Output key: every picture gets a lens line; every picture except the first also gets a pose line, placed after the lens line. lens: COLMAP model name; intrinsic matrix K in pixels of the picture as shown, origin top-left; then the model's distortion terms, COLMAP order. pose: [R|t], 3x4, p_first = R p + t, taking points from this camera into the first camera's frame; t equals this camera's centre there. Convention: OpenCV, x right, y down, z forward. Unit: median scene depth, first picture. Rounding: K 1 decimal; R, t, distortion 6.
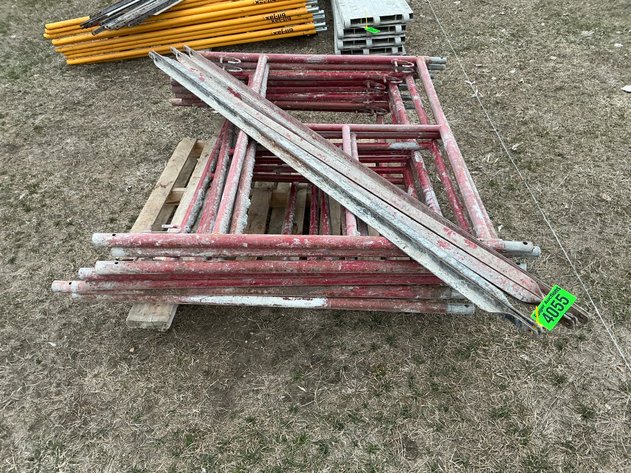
lens RADIAL K [[524.2, 0, 314.7], [0, 524.2, 236.0], [0, 0, 1]] dist [0.056900, -0.098737]
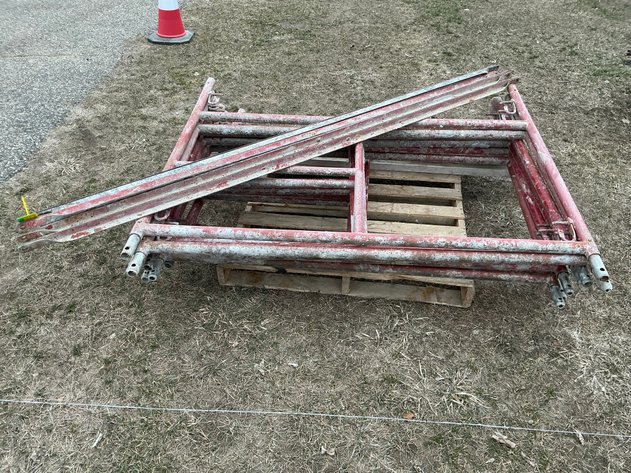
lens RADIAL K [[524.2, 0, 315.4], [0, 524.2, 238.3], [0, 0, 1]] dist [0.056900, -0.098737]
pose [[-0.052265, 0.643873, -0.763346, 0.678622], [-0.628521, 0.572796, 0.526180, -0.460450], [0.776034, 0.507280, 0.374750, 0.504305]]
